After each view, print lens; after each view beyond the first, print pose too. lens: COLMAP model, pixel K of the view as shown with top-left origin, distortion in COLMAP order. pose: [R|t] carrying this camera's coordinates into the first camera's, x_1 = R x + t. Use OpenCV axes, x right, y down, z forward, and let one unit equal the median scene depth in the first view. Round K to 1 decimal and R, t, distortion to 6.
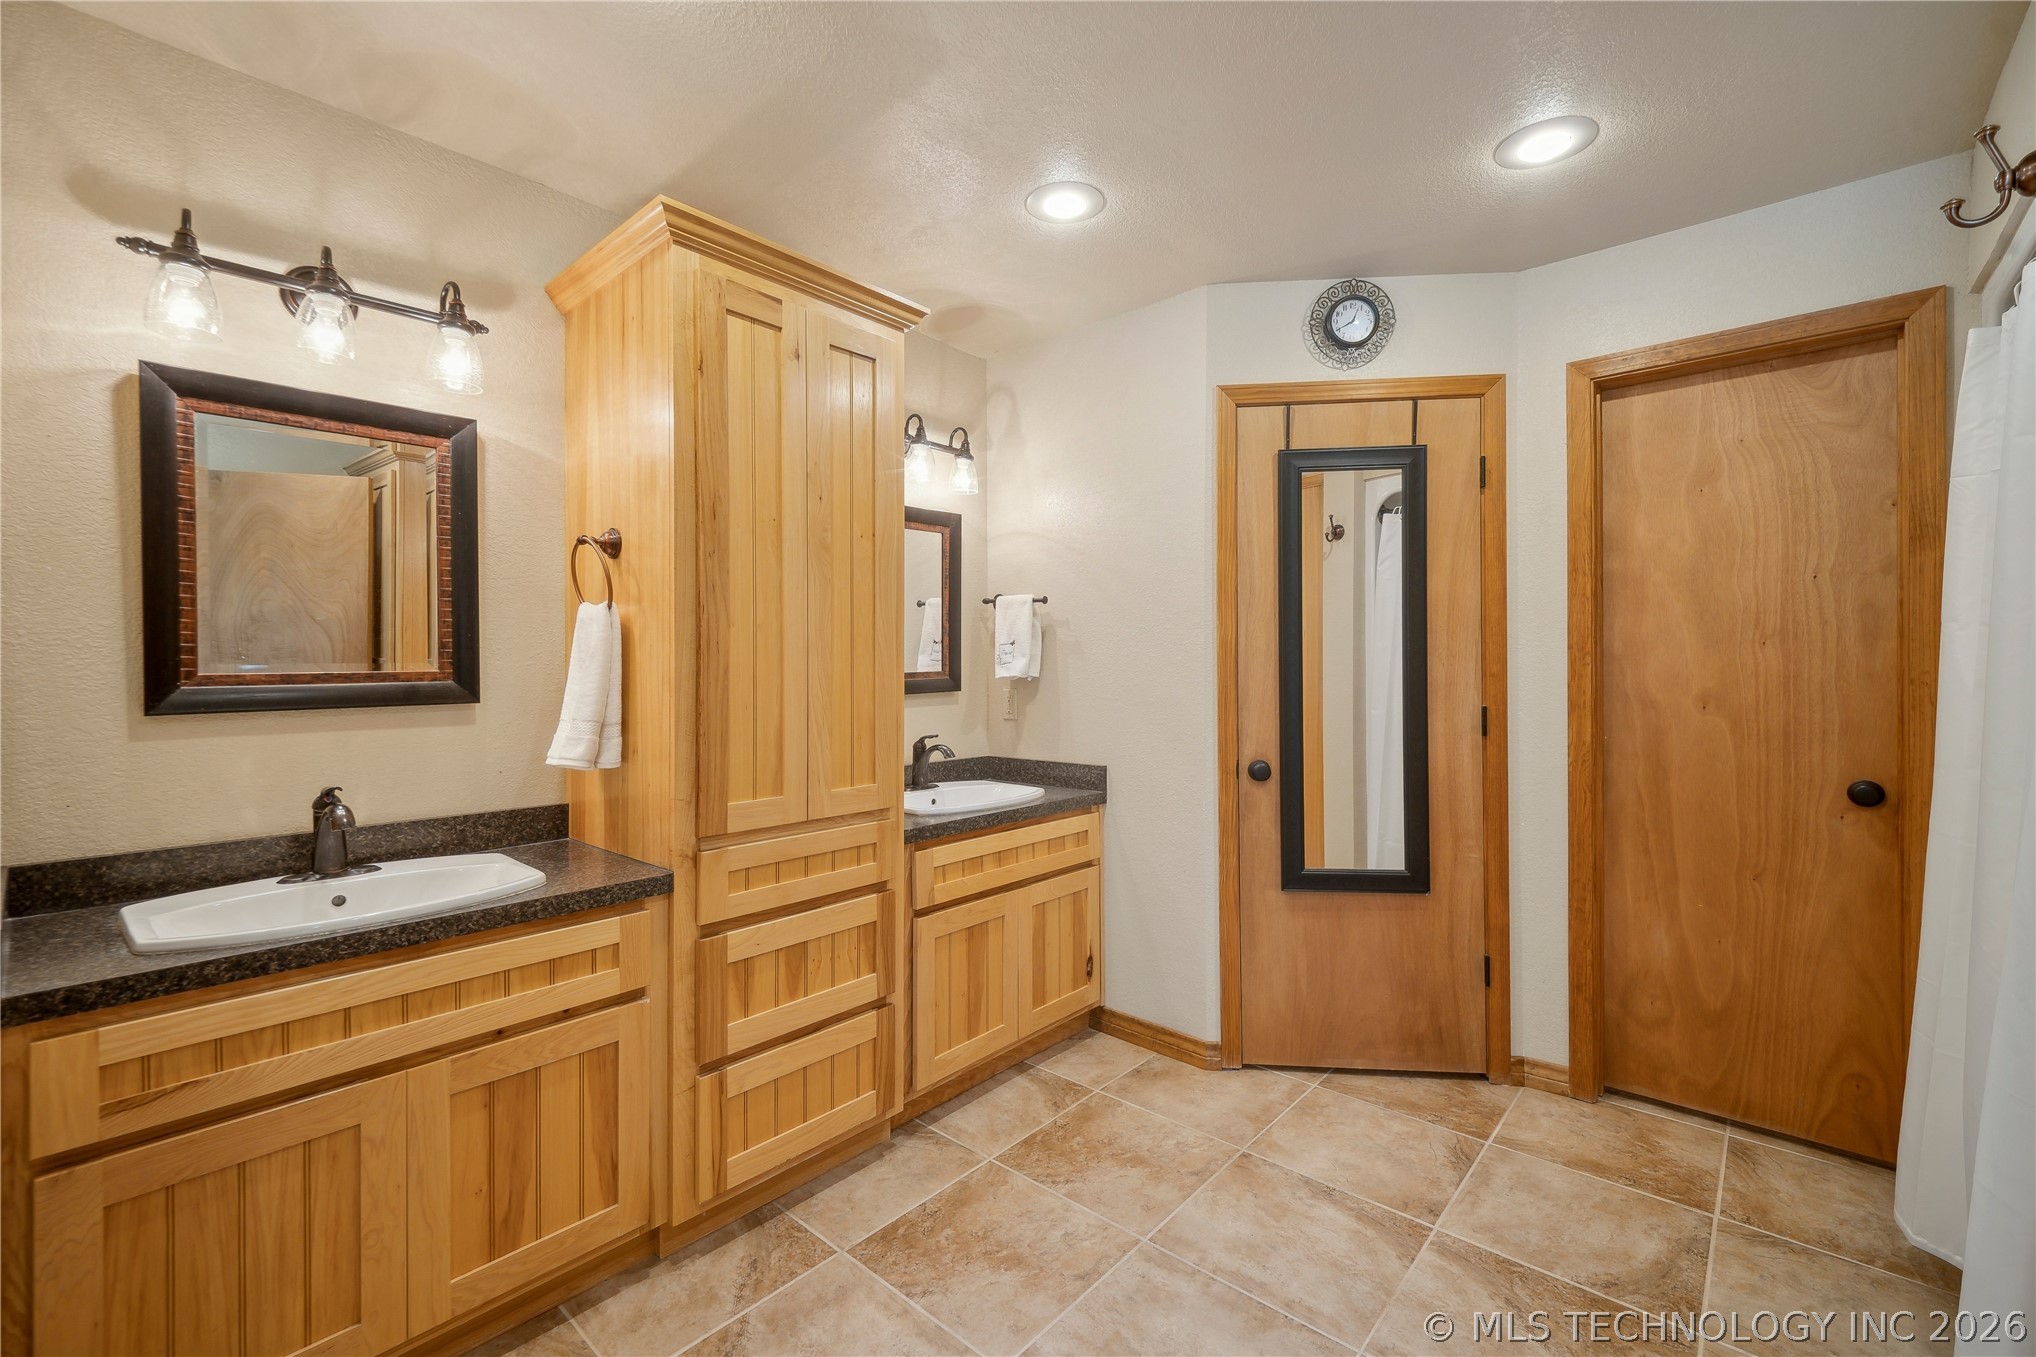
lens RADIAL K [[864.0, 0, 1019.5], [0, 864.0, 672.7], [0, 0, 1]] dist [0.021915, -0.005463]
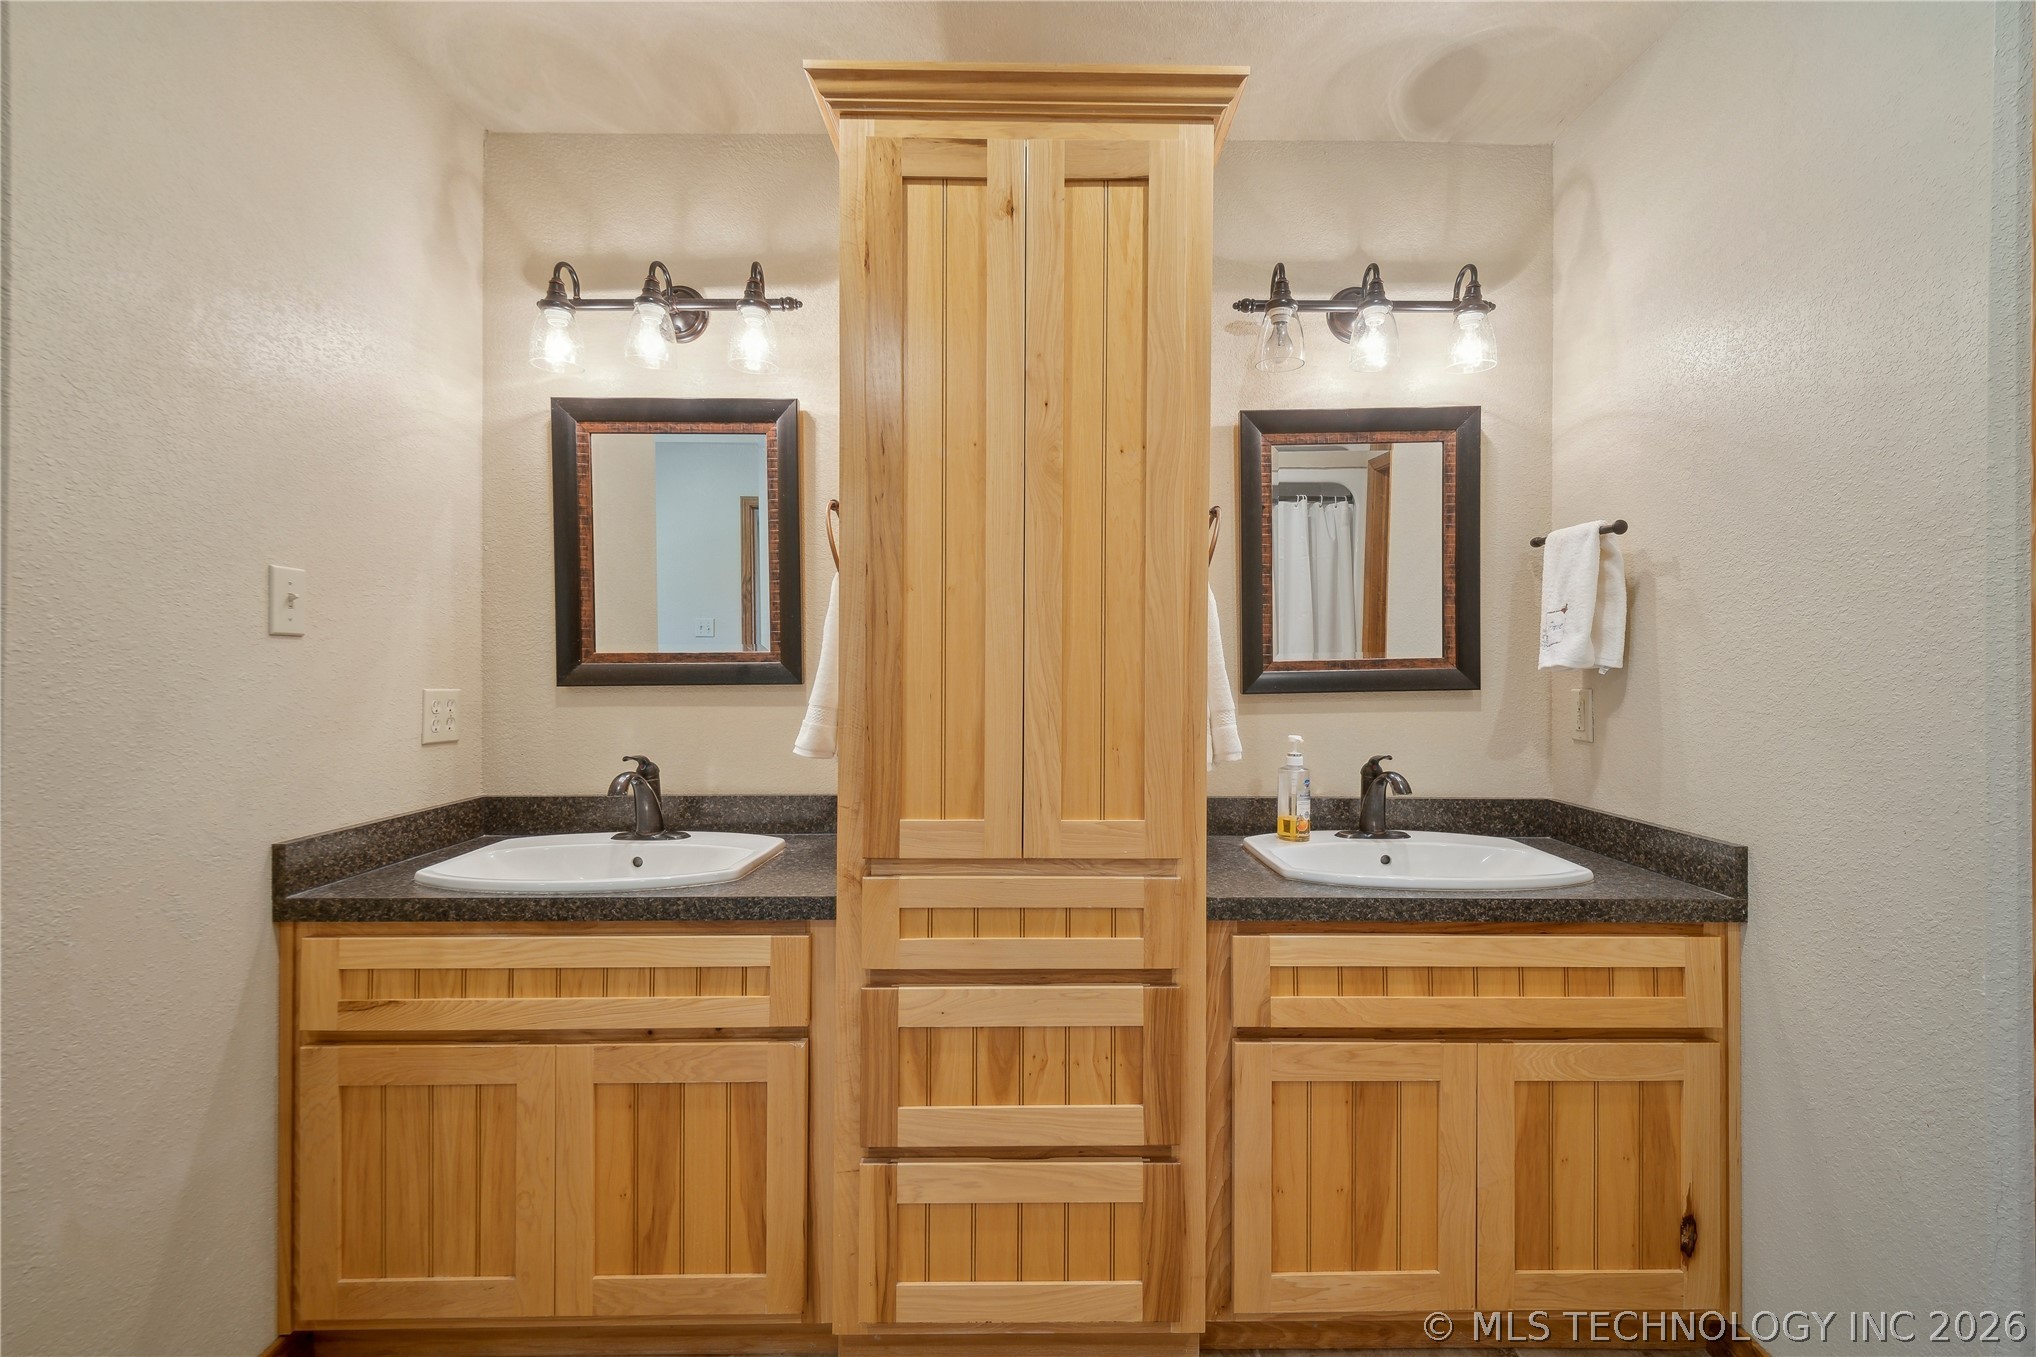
lens RADIAL K [[864.0, 0, 1050.1], [0, 864.0, 669.5], [0, 0, 1]] dist [0.021915, -0.005463]
pose [[0.672224, 0.008399, -0.740300, 0.311081], [-0.009600, 0.999950, 0.002627, 0.013262], [0.740286, 0.005340, 0.672271, 0.561670]]
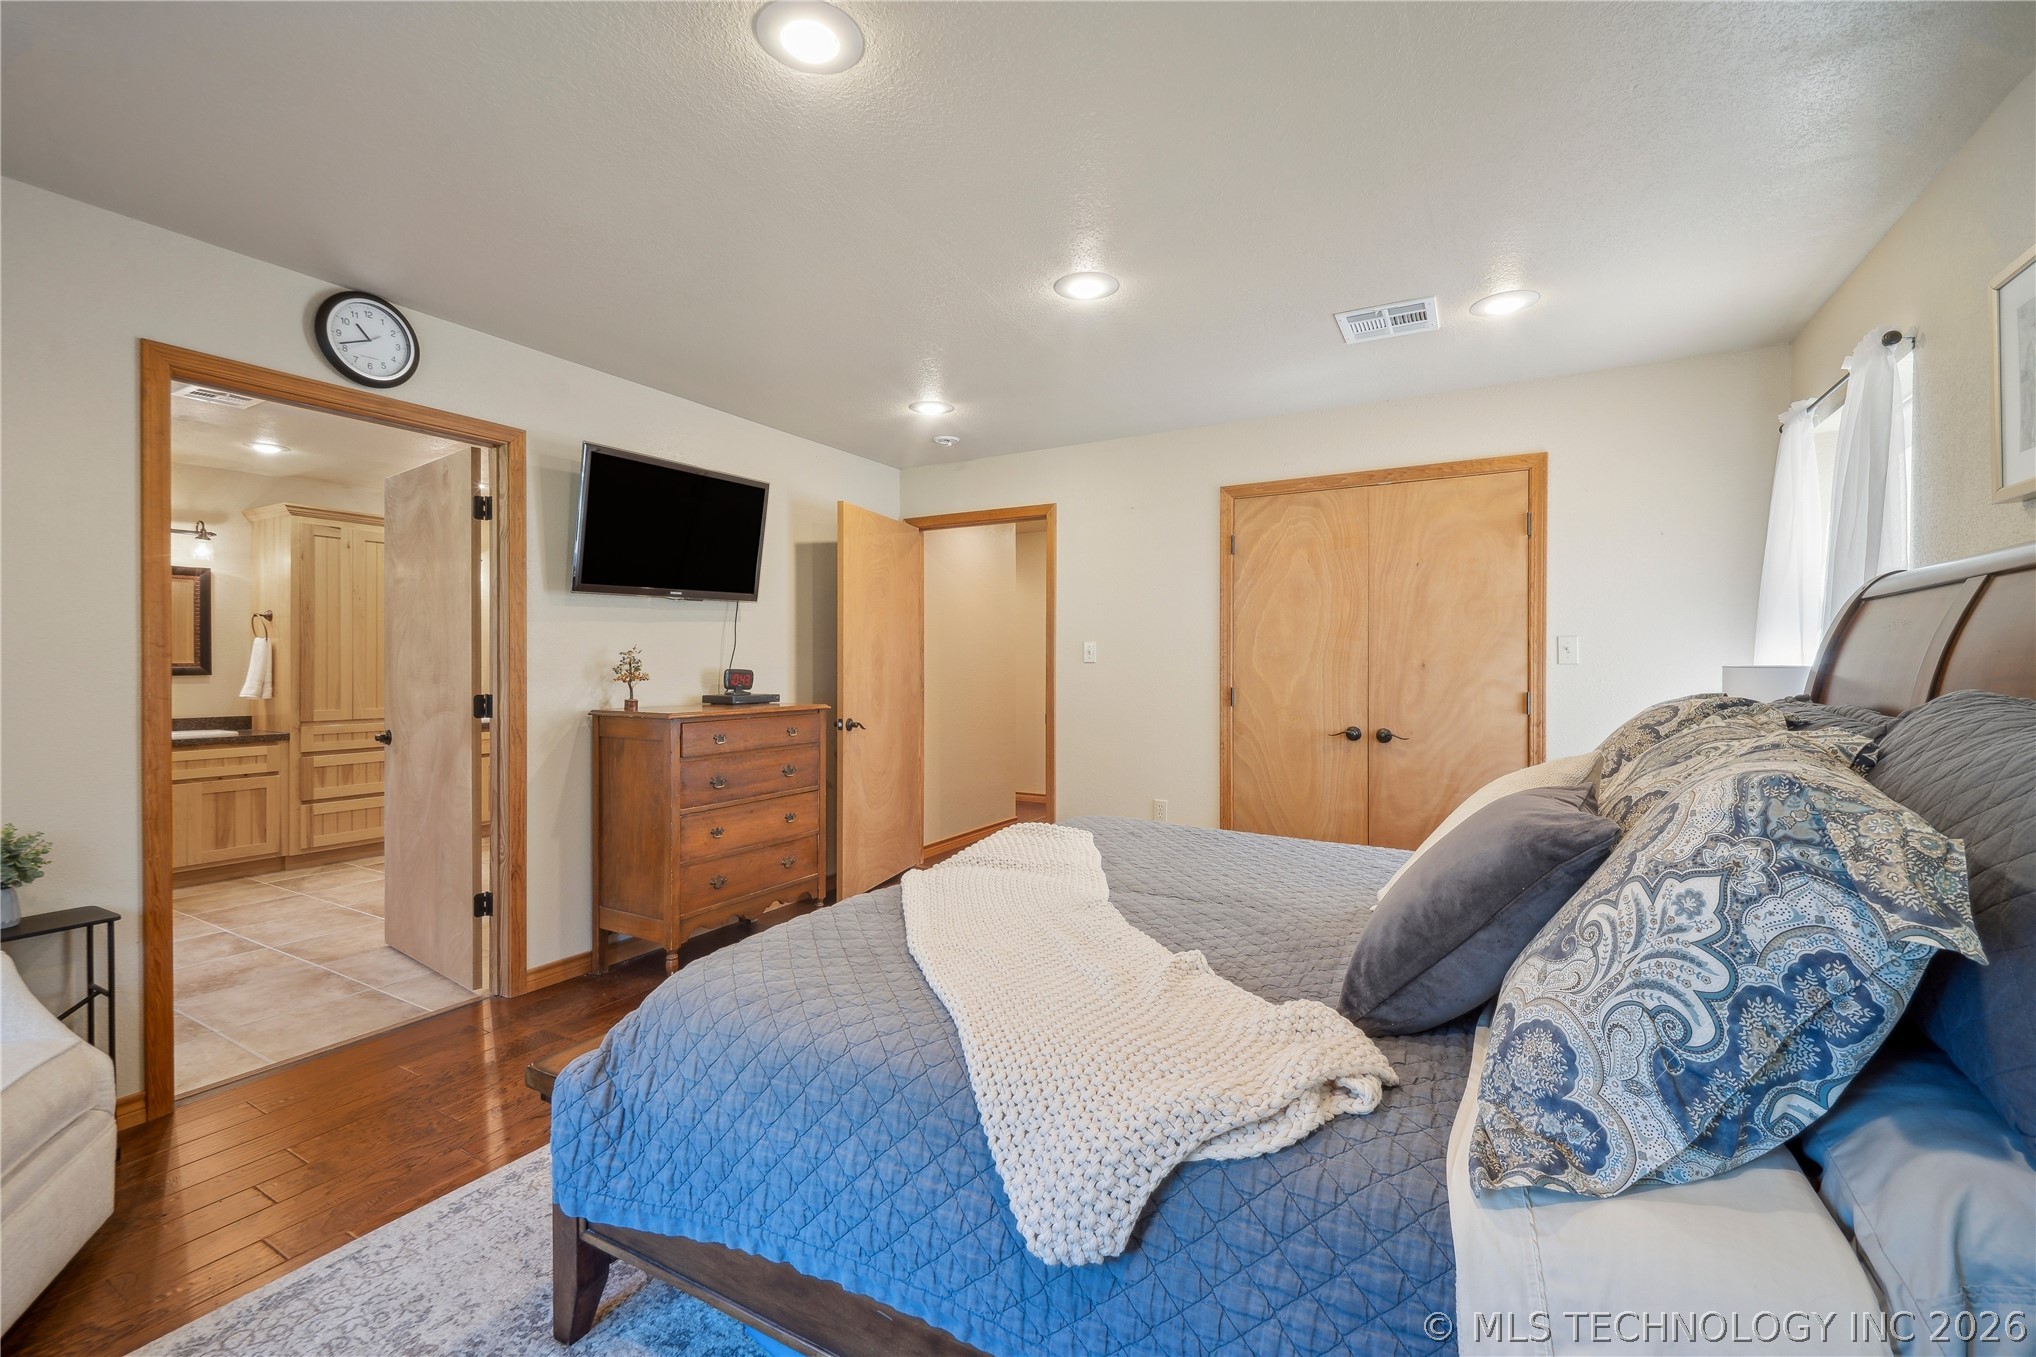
lens RADIAL K [[864.0, 0, 1000.9], [0, 864.0, 670.8], [0, 0, 1]] dist [0.021915, -0.005463]
pose [[0.981745, 0.004575, 0.190148, 1.274896], [-0.004881, 0.999987, 0.001143, 0.008309], [-0.190141, -0.002050, 0.981755, -2.146158]]
